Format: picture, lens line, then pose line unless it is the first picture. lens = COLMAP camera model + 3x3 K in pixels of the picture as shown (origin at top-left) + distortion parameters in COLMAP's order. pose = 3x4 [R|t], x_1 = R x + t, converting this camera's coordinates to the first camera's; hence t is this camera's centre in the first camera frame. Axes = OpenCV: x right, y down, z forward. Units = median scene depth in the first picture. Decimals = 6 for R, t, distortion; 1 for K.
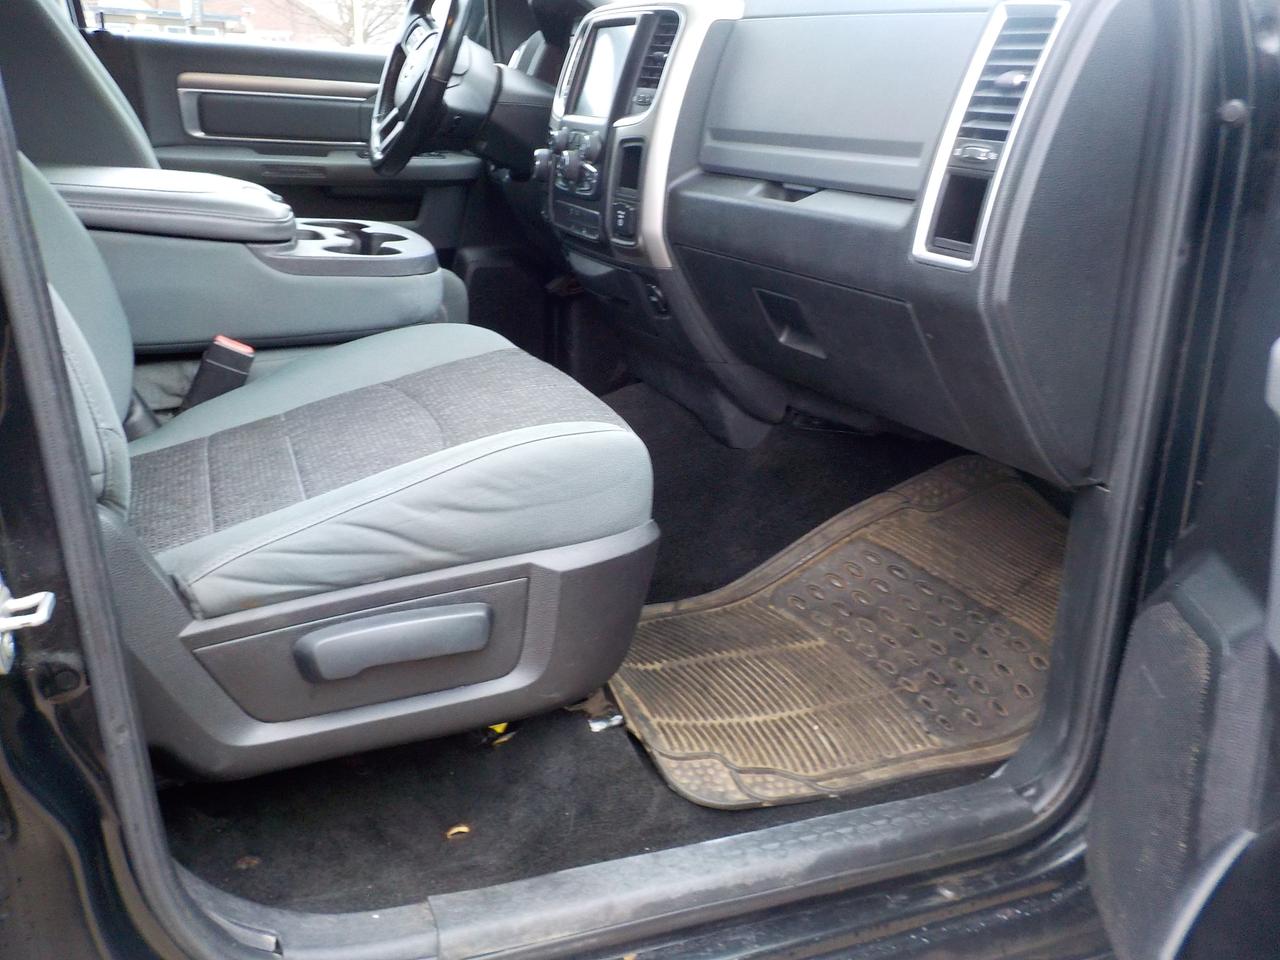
lens RADIAL K [[1114.1, 0, 640.0], [0, 1114.1, 480.0], [0, 0, 1]] dist [-0.001588, 0.000284]
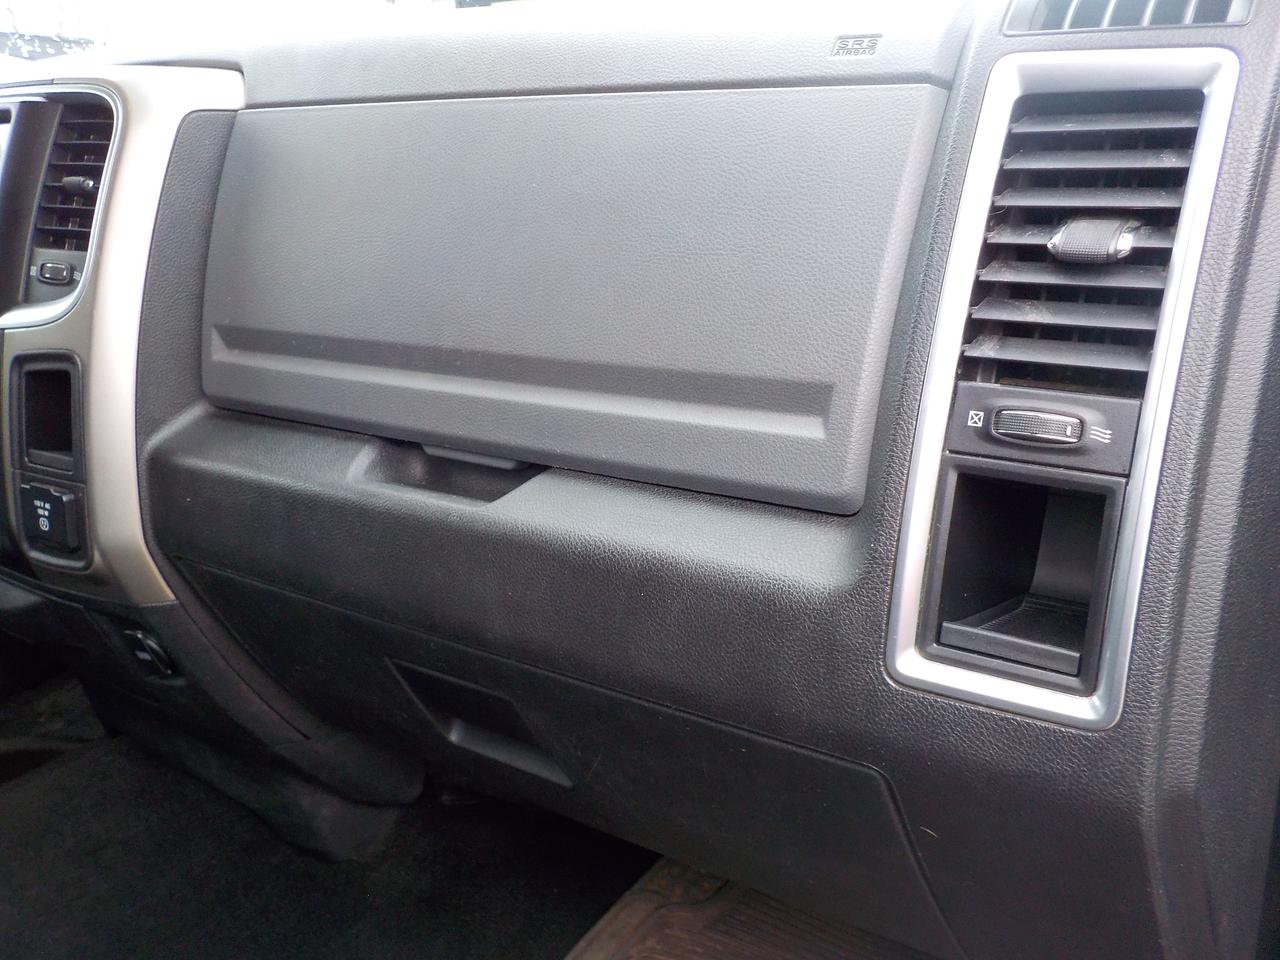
lens RADIAL K [[1162.1, 0, 640.0], [0, 1162.1, 480.0], [0, 0, 1]] dist [0.007232, 0.009654]
pose [[0.887273, -0.152310, 0.435370, -0.005689], [0.188323, 0.981271, -0.040509, -0.192516], [-0.421046, 0.117933, 0.899340, 0.467153]]
